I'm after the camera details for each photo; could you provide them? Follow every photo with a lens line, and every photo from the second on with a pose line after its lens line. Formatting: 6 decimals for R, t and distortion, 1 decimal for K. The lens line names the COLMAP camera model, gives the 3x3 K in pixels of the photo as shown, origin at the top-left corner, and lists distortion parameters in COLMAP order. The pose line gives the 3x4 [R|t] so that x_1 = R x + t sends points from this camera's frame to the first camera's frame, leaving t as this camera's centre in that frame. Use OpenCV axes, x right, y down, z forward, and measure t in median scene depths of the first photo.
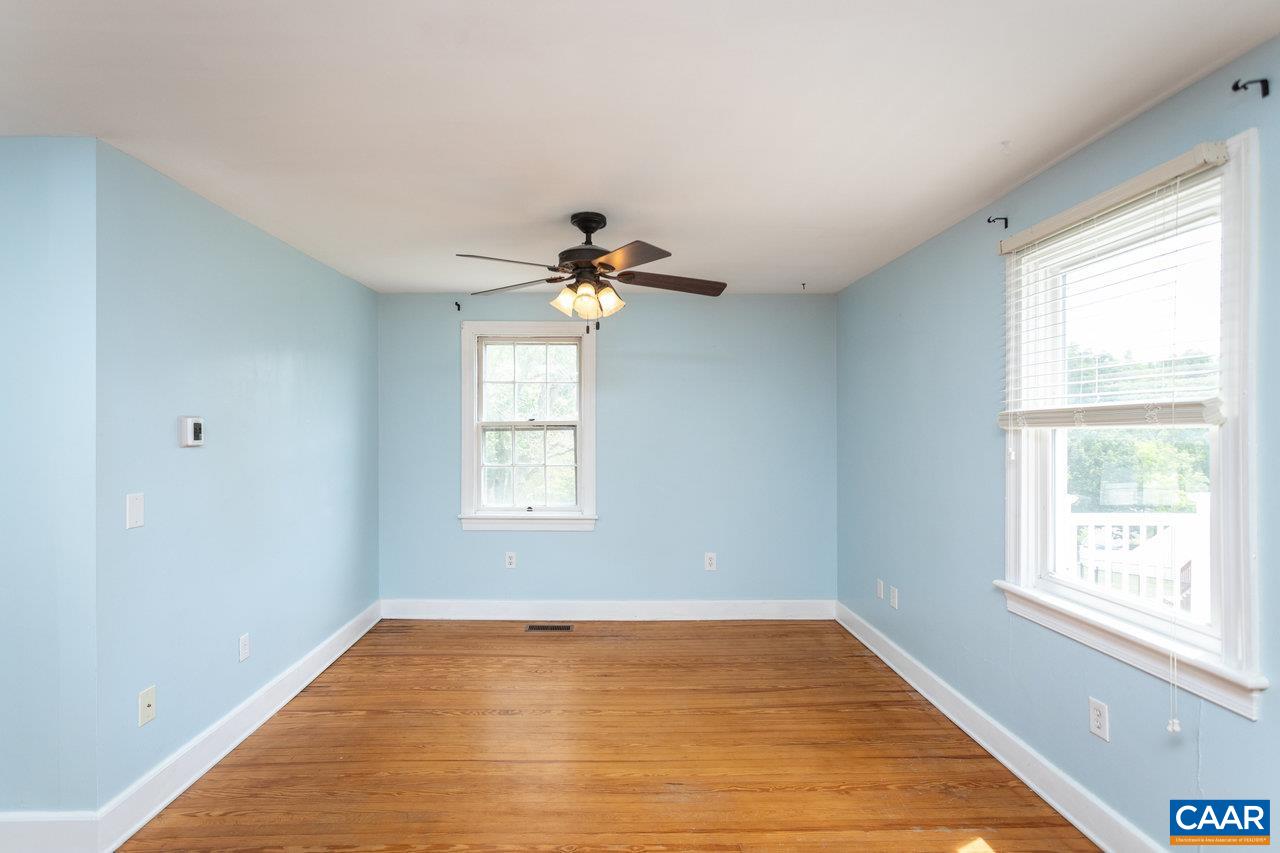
lens RADIAL K [[612.4, 0, 614.8], [0, 612.4, 443.5], [0, 0, 1]] dist [-0.000183, 0.000231]
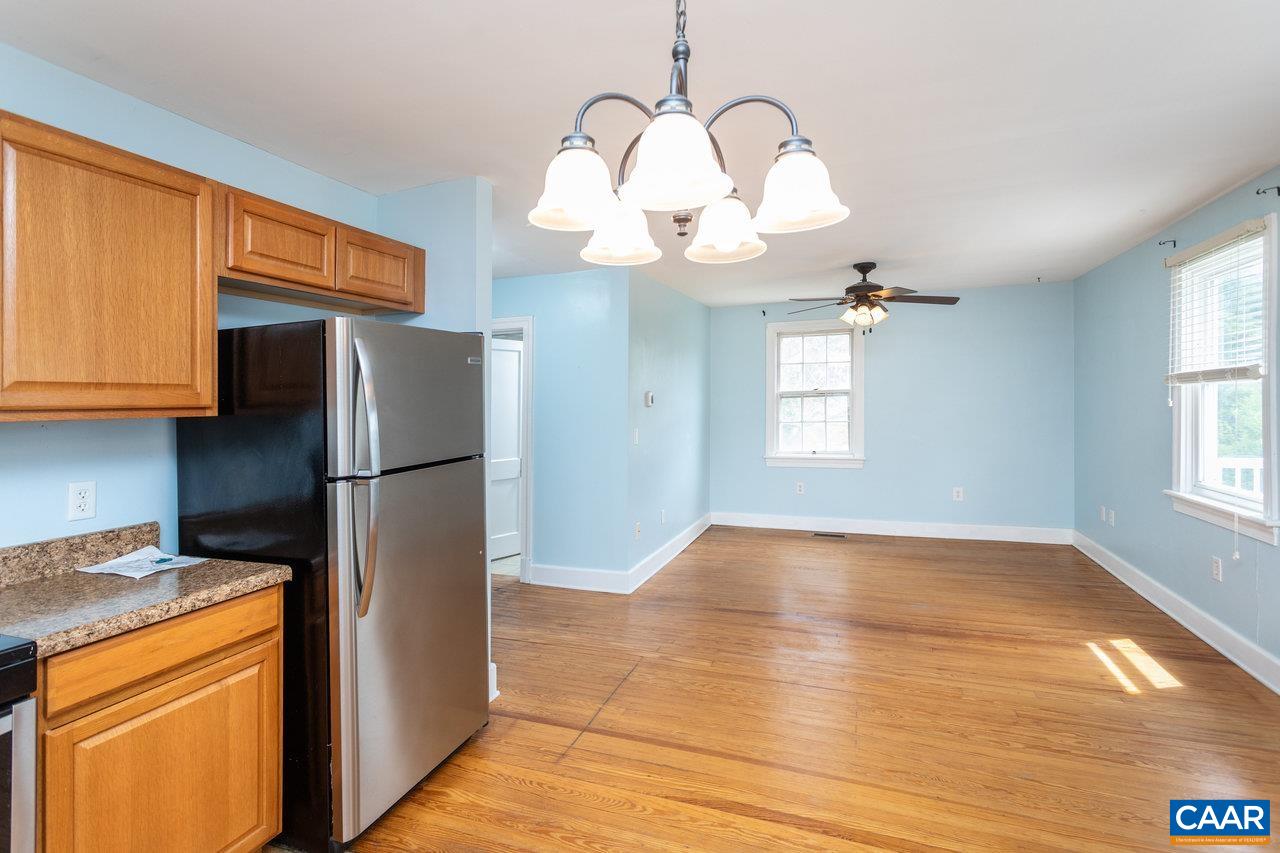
lens RADIAL K [[607.6, 0, 630.9], [0, 607.6, 433.4], [0, 0, 1]] dist [0.000565, -0.000066]
pose [[0.929456, 0.000425, -0.368932, -0.021011], [0.010236, 0.999585, 0.026938, 0.029969], [0.368790, -0.028815, 0.929066, -0.670848]]
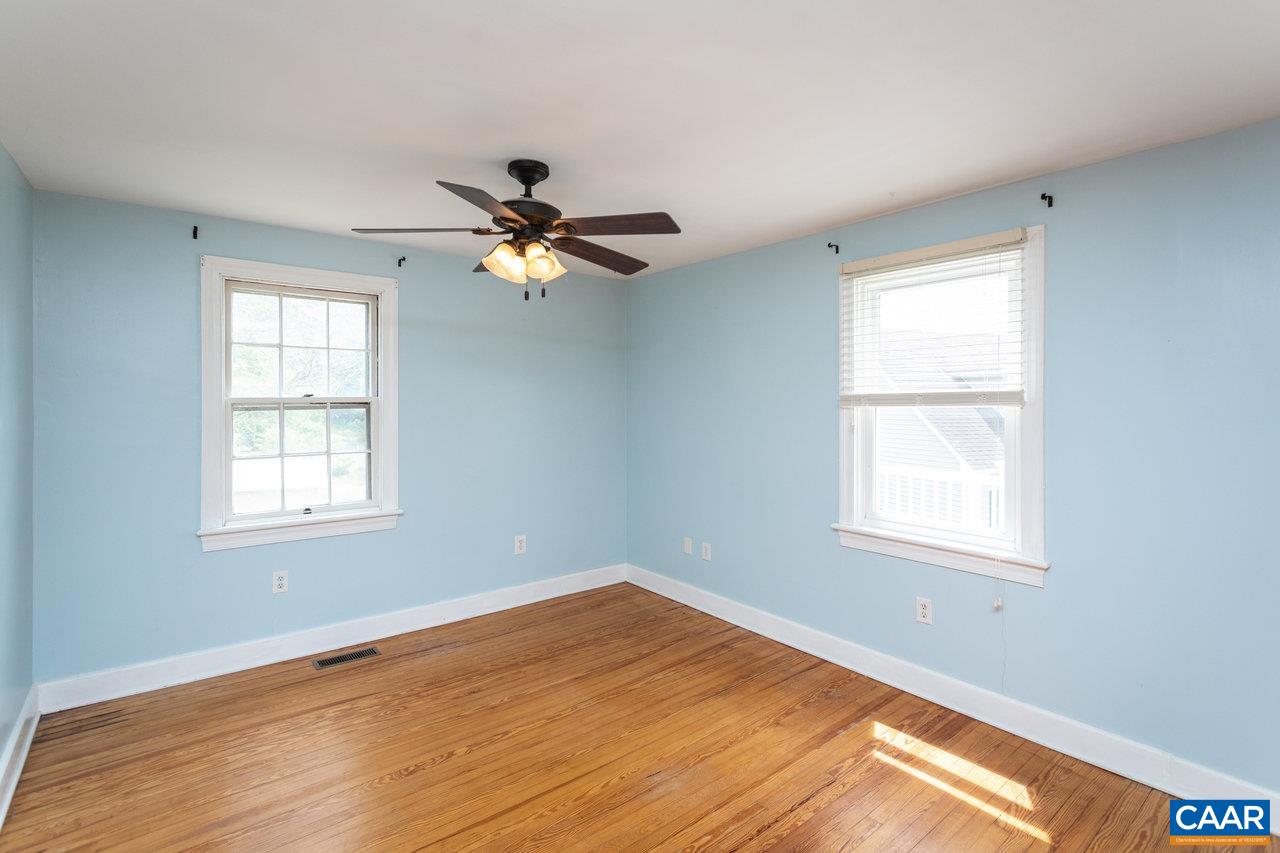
lens RADIAL K [[602.1, 0, 641.5], [0, 602.1, 413.0], [0, 0, 1]] dist [0.002749, -0.000023]
pose [[0.784566, -0.010594, 0.619955, -0.403395], [0.014812, 0.999889, -0.001659, -0.013173], [-0.619868, 0.010484, 0.784636, 0.204171]]
